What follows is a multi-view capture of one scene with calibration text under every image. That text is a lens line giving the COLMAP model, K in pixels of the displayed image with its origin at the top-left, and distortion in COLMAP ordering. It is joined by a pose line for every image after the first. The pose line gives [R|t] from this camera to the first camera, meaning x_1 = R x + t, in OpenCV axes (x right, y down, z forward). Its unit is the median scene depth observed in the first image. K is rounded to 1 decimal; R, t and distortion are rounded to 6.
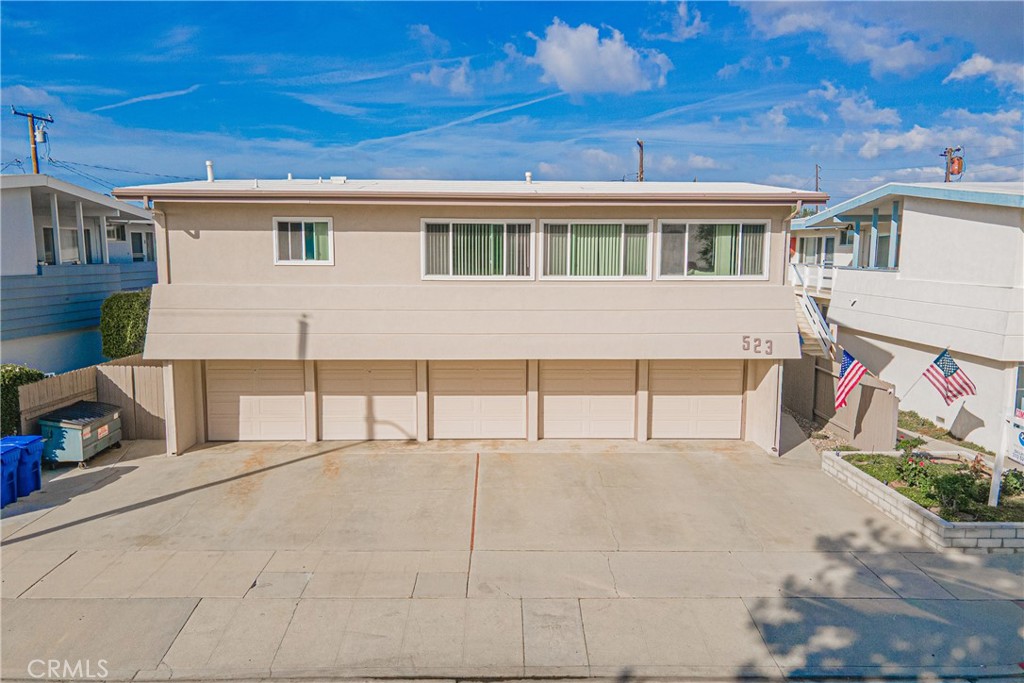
lens RADIAL K [[754.5, 0, 514.6], [0, 754.5, 345.3], [0, 0, 1]] dist [0.030047, 0.007487]
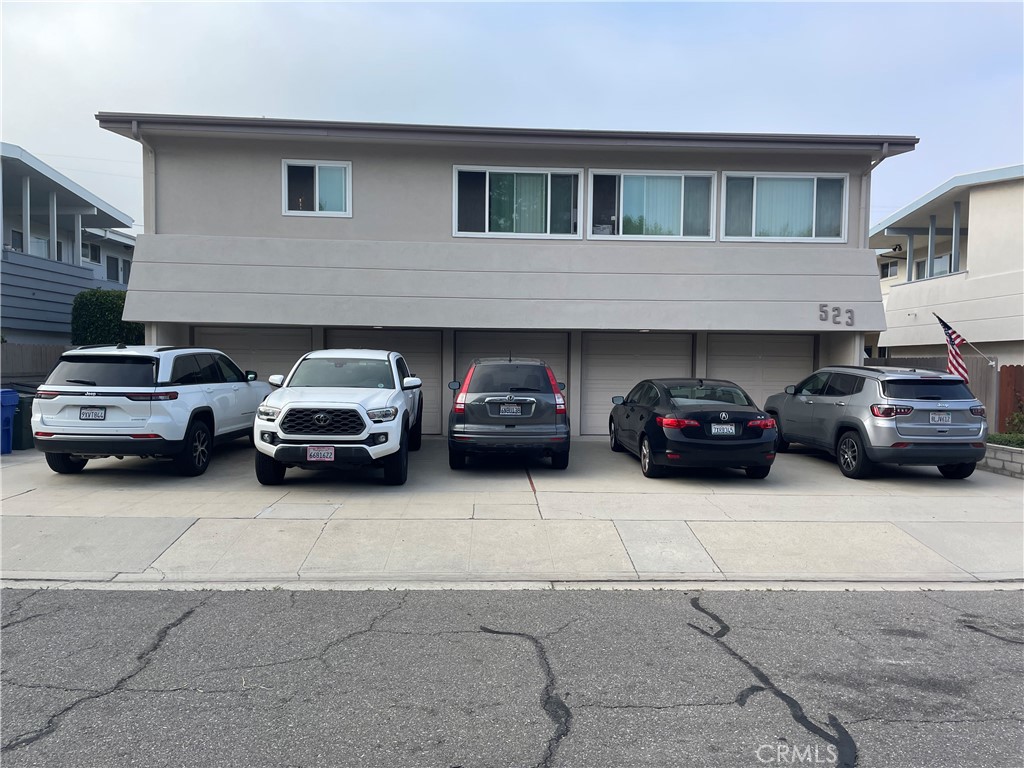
lens RADIAL K [[783.5, 0, 517.9], [0, 783.5, 408.7], [0, 0, 1]] dist [0.065115, -0.050382]
pose [[0.999680, 0.001100, 0.025264, -0.071124], [0.000695, 0.997482, -0.070922, 0.174116], [-0.025278, 0.070917, 0.997162, 0.106706]]
